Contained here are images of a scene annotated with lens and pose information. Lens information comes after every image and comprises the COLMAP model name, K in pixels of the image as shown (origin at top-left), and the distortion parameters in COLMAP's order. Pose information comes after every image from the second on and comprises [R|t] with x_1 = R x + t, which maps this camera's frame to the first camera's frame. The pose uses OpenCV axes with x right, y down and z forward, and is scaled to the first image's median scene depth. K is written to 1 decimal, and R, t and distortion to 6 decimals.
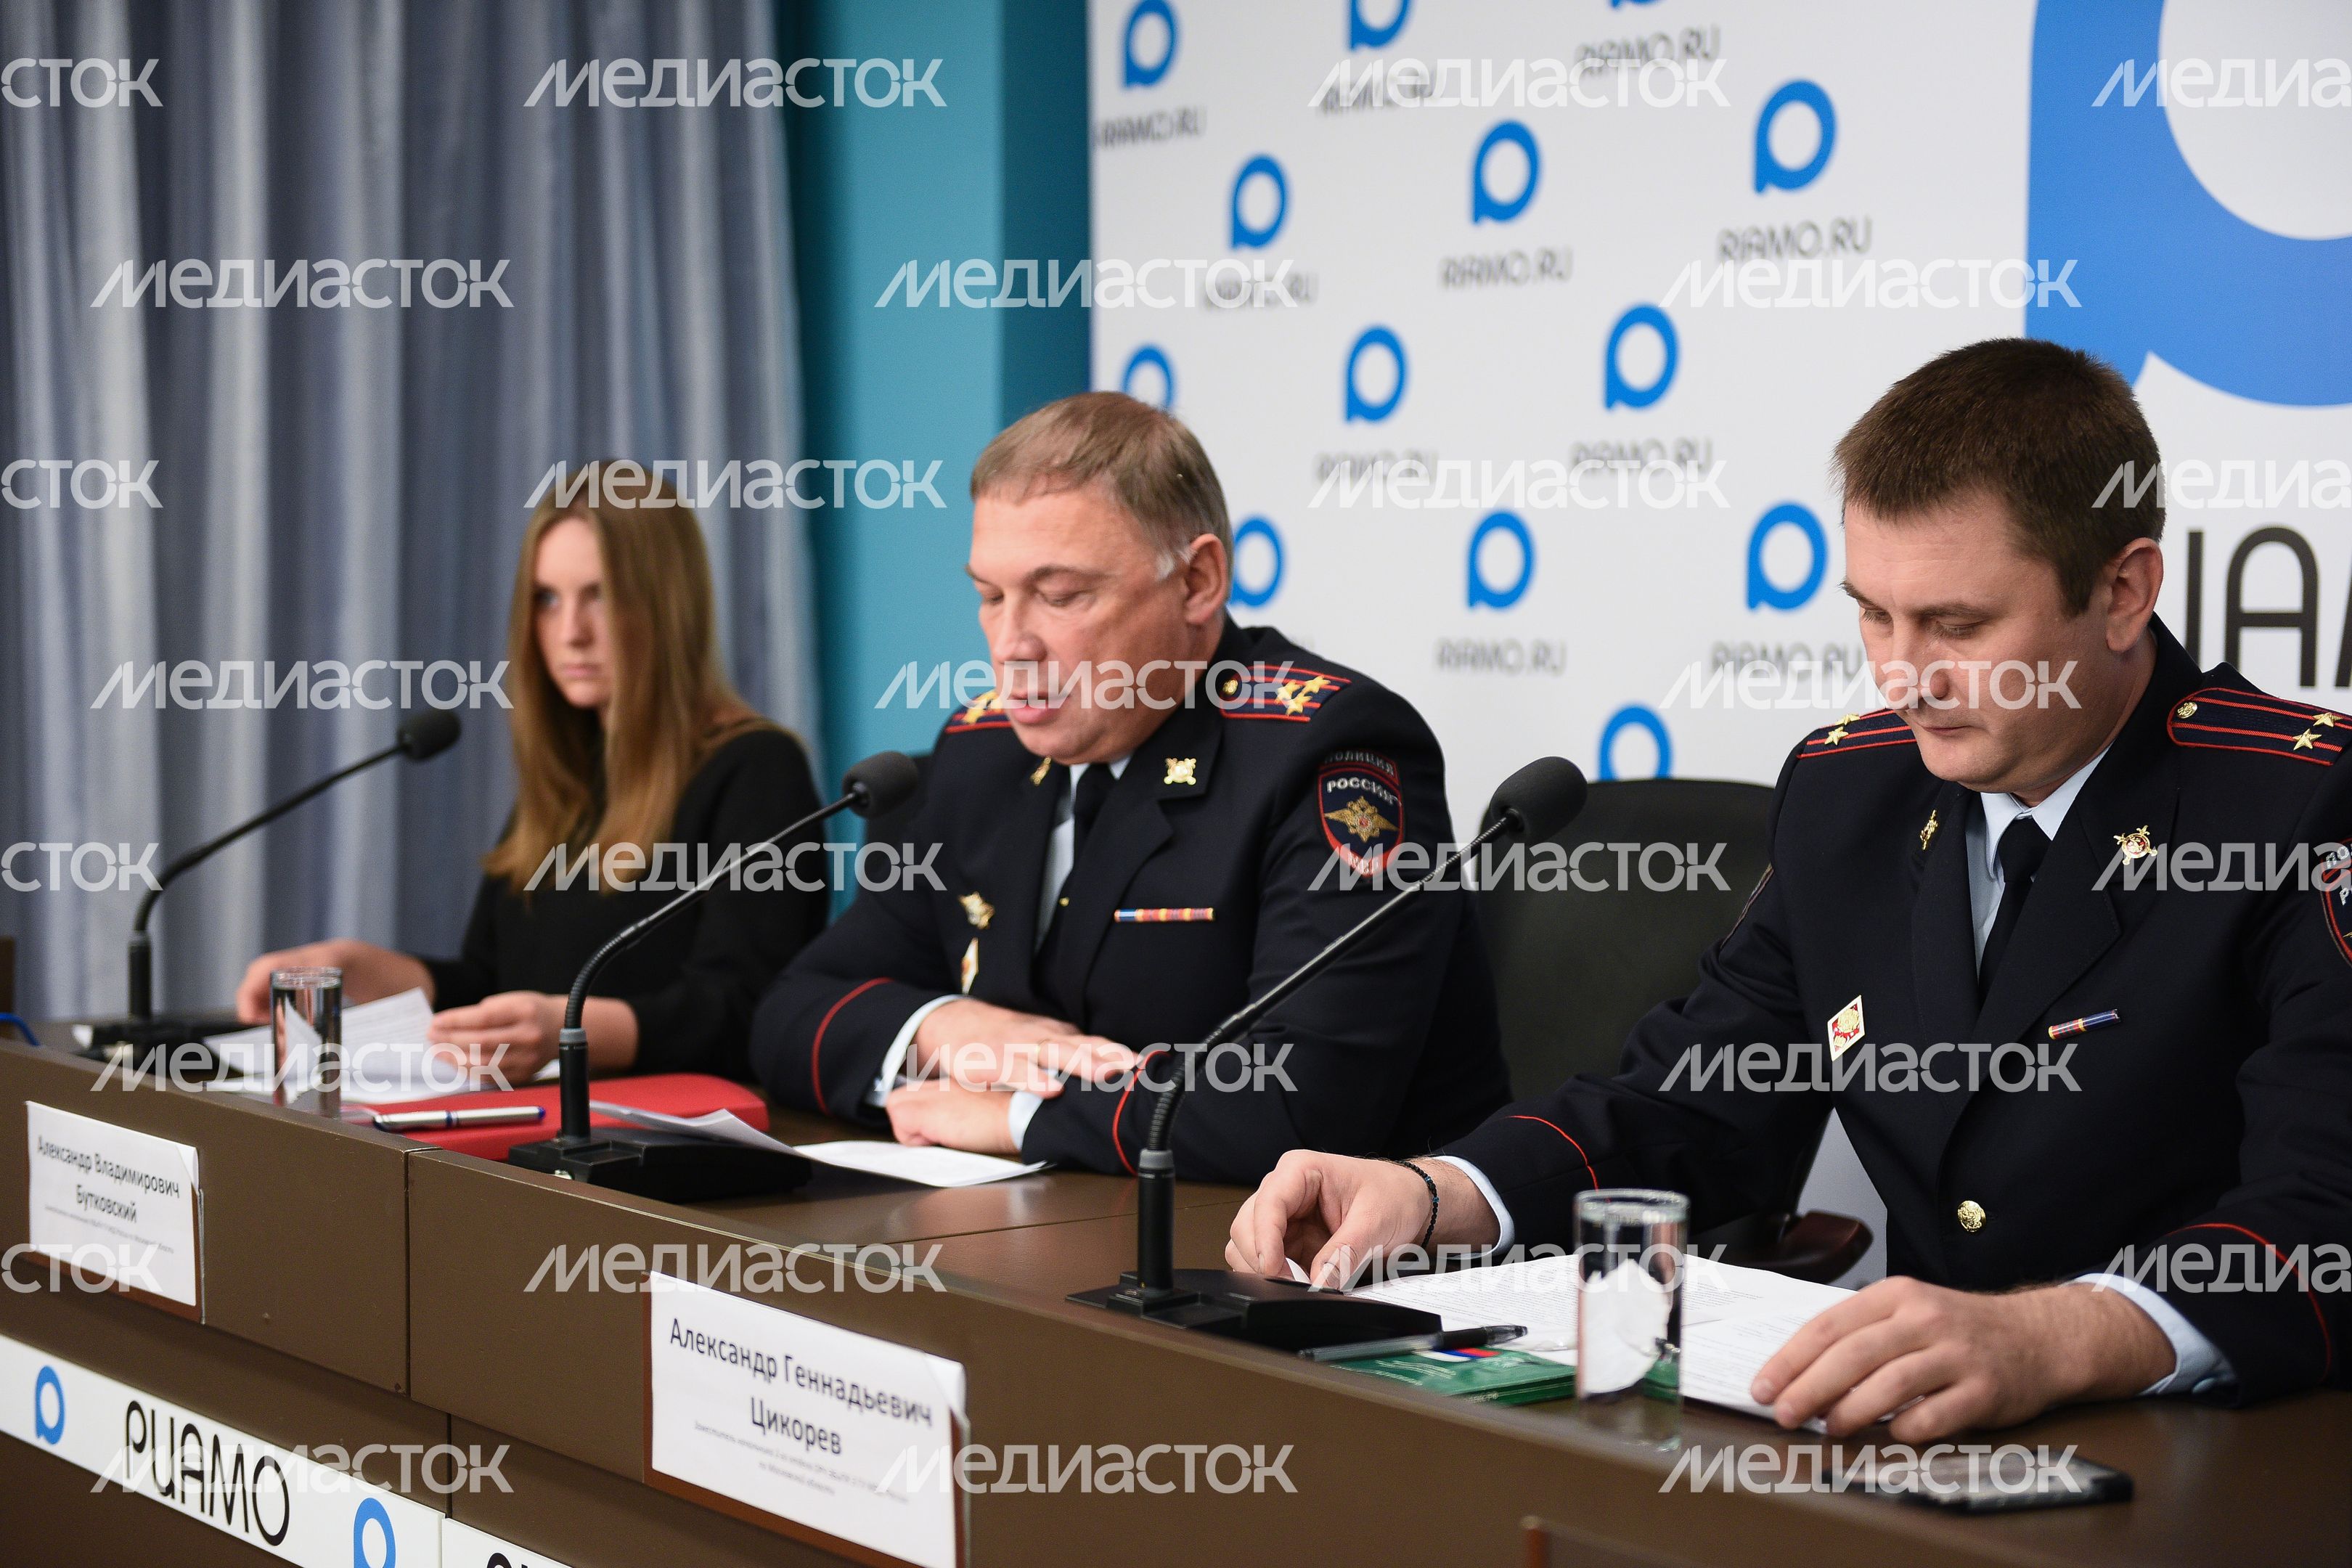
lens RADIAL K [[3912.3, 0, 1168.9], [0, 3912.3, 746.6], [0, 0, 1]] dist [0.018942, 0.000000]
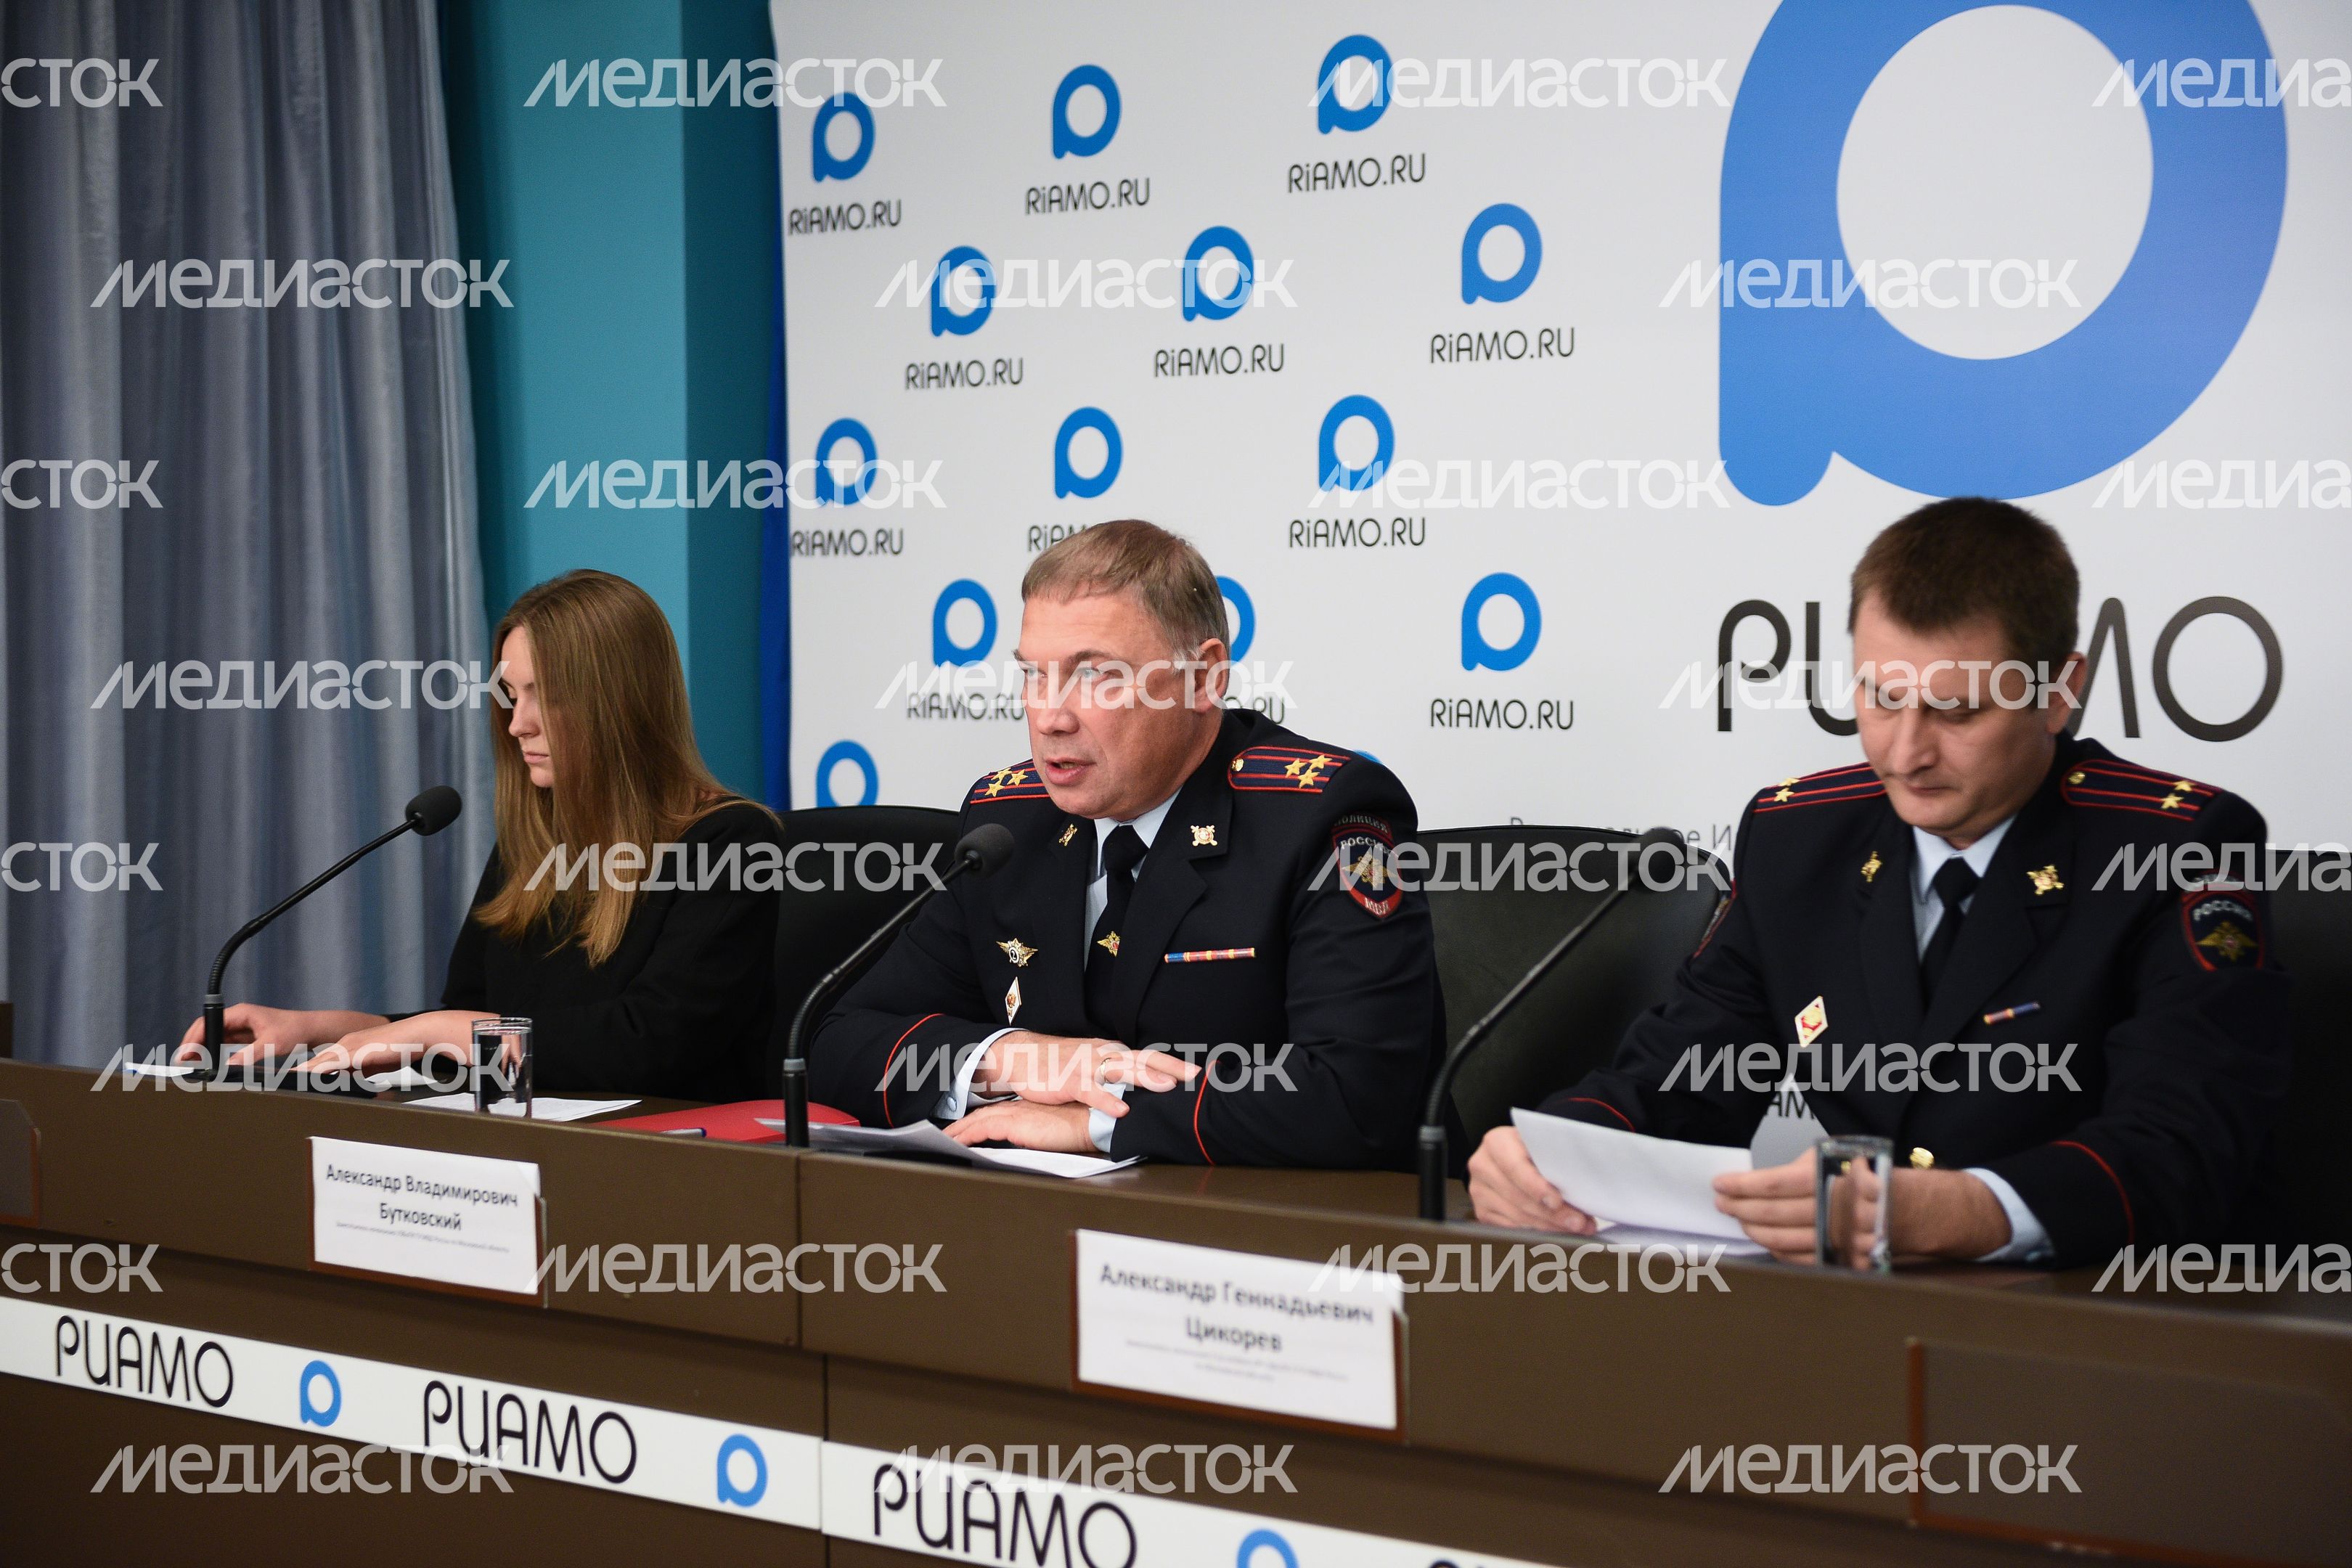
lens RADIAL K [[4350.8, 0, 1179.9], [0, 4350.8, 763.9], [0, 0, 1]] dist [0.025097, 0.000000]
pose [[0.978970, -0.020158, 0.203008, -0.296590], [0.019596, 0.999797, 0.004777, -0.023362], [-0.203063, -0.000699, 0.979165, -0.342483]]
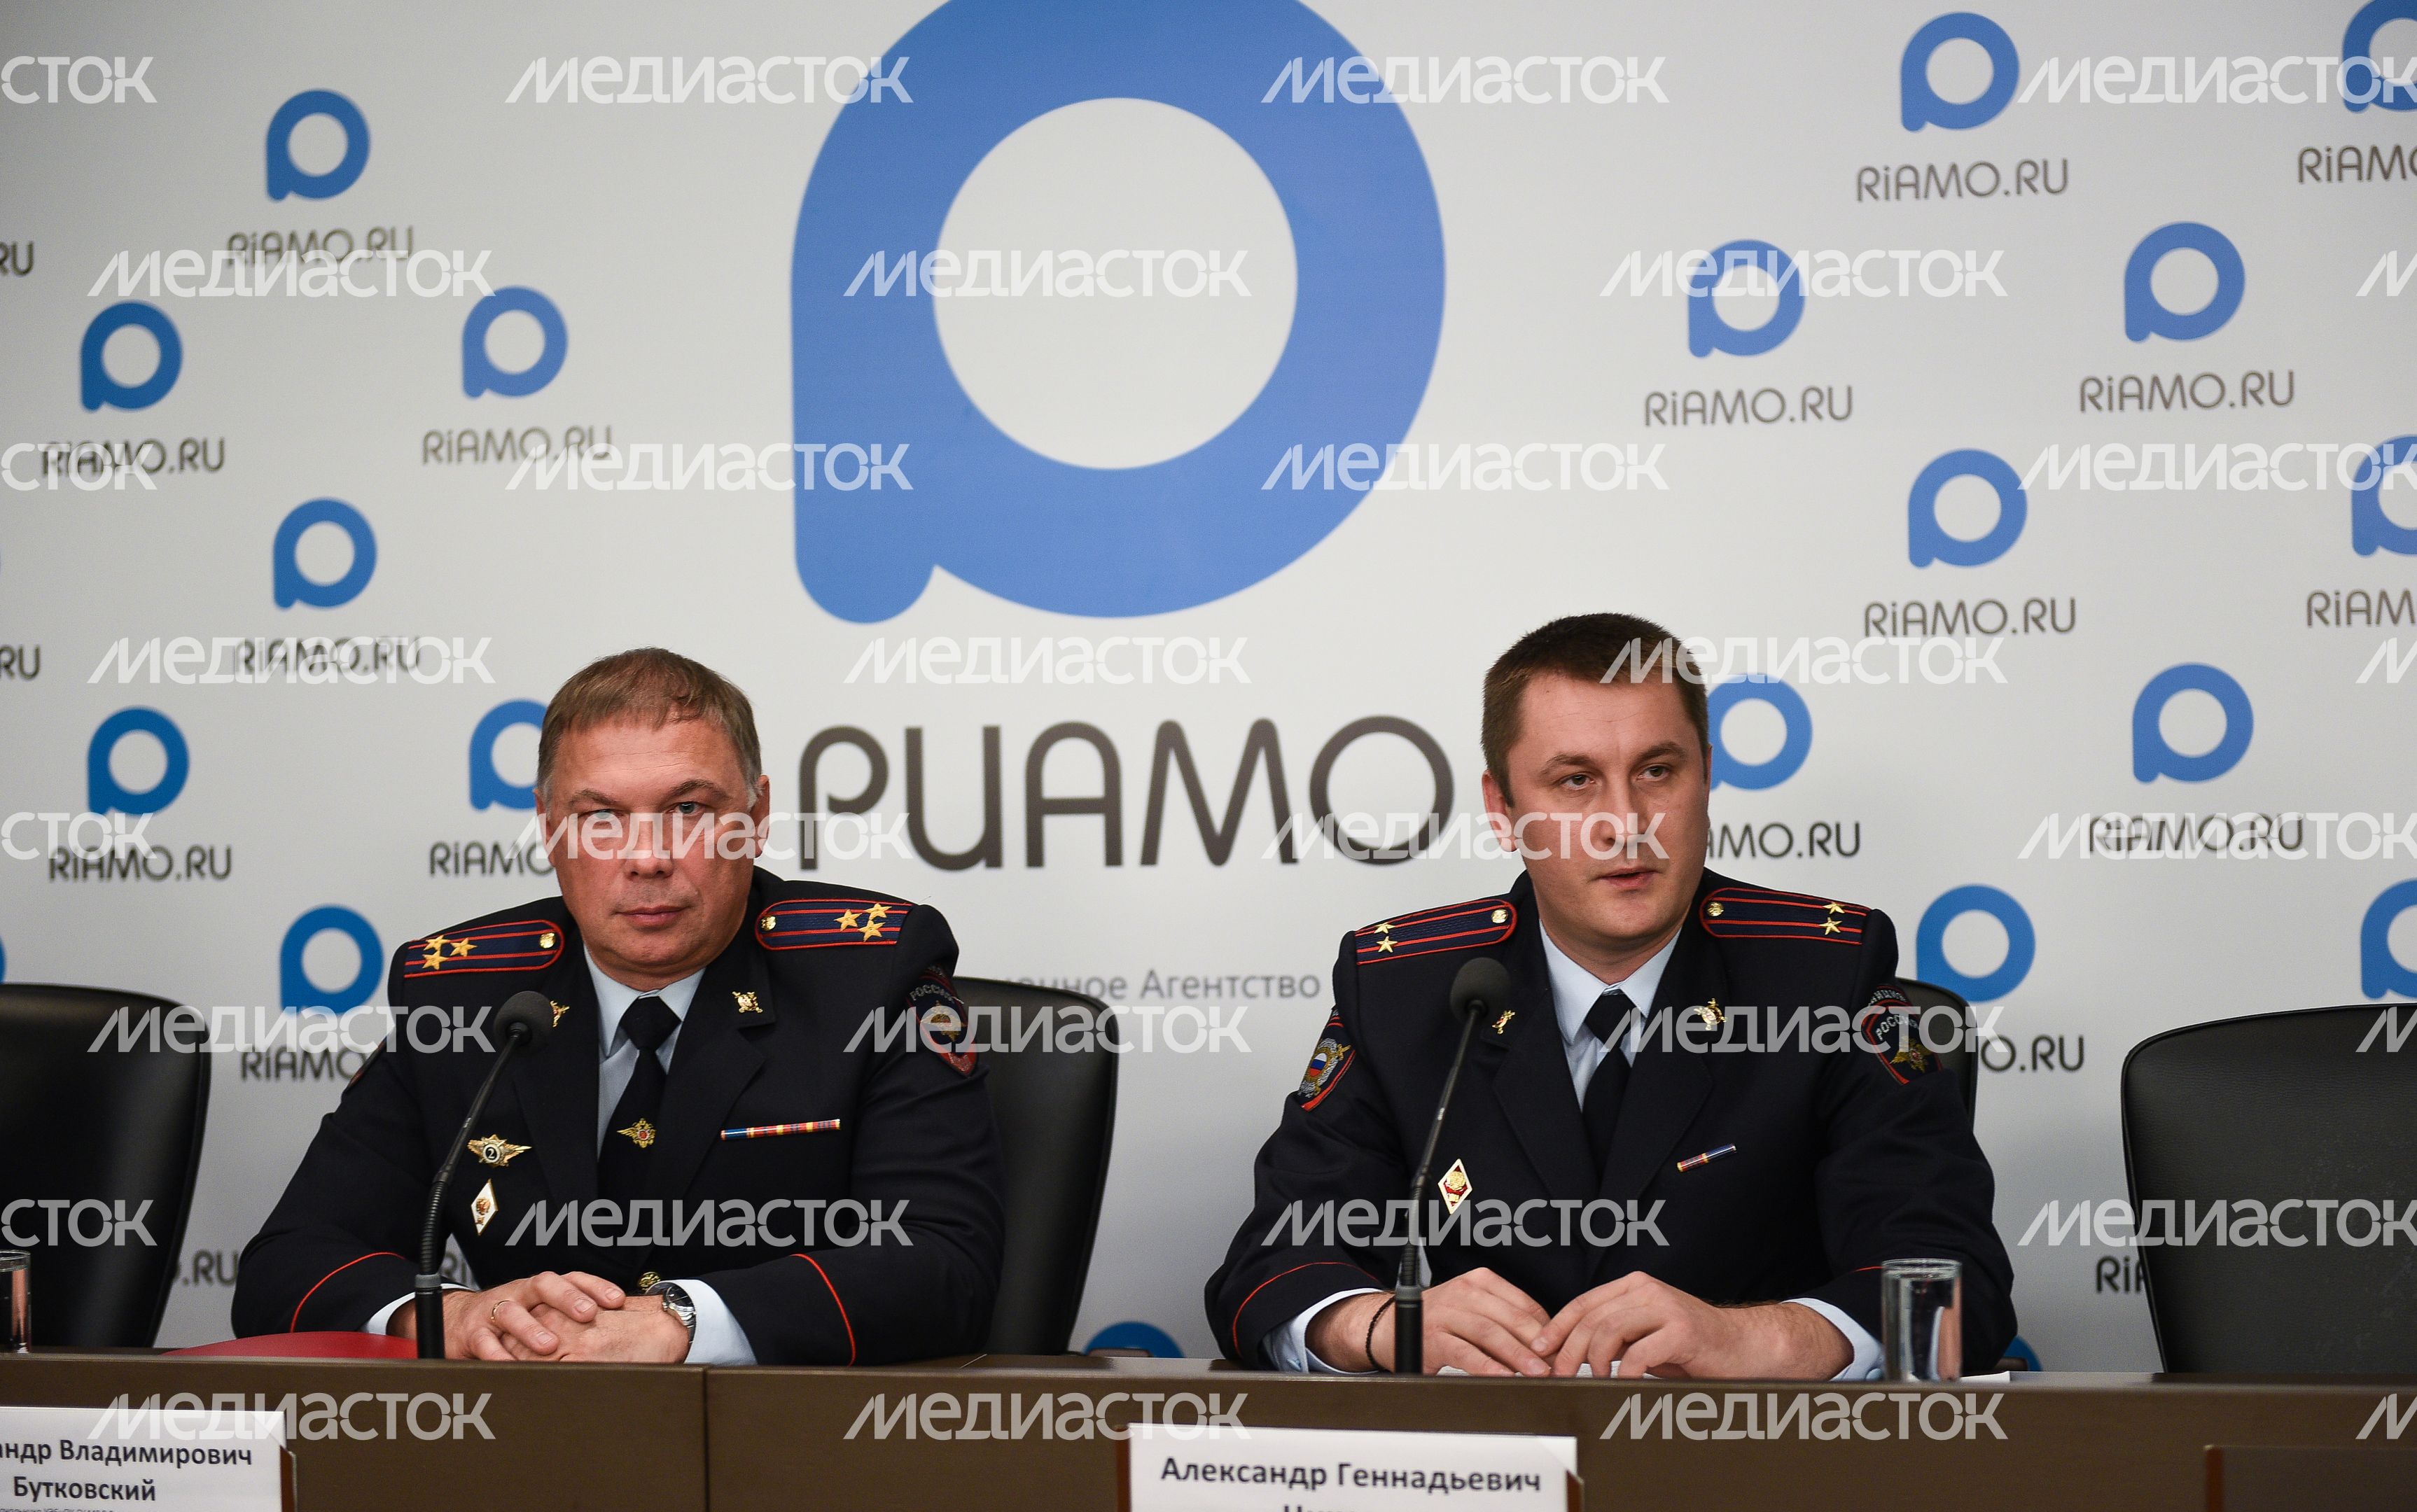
lens RADIAL K [[5049.9, 0, 1191.4], [0, 5049.9, 751.4], [0, 0, 1]] dist [0.005940, 0.000000]
pose [[0.768467, -0.030241, 0.639175, -0.842306], [0.046323, 0.998891, -0.008433, -0.047062], [-0.638211, 0.036089, 0.769015, -0.178404]]
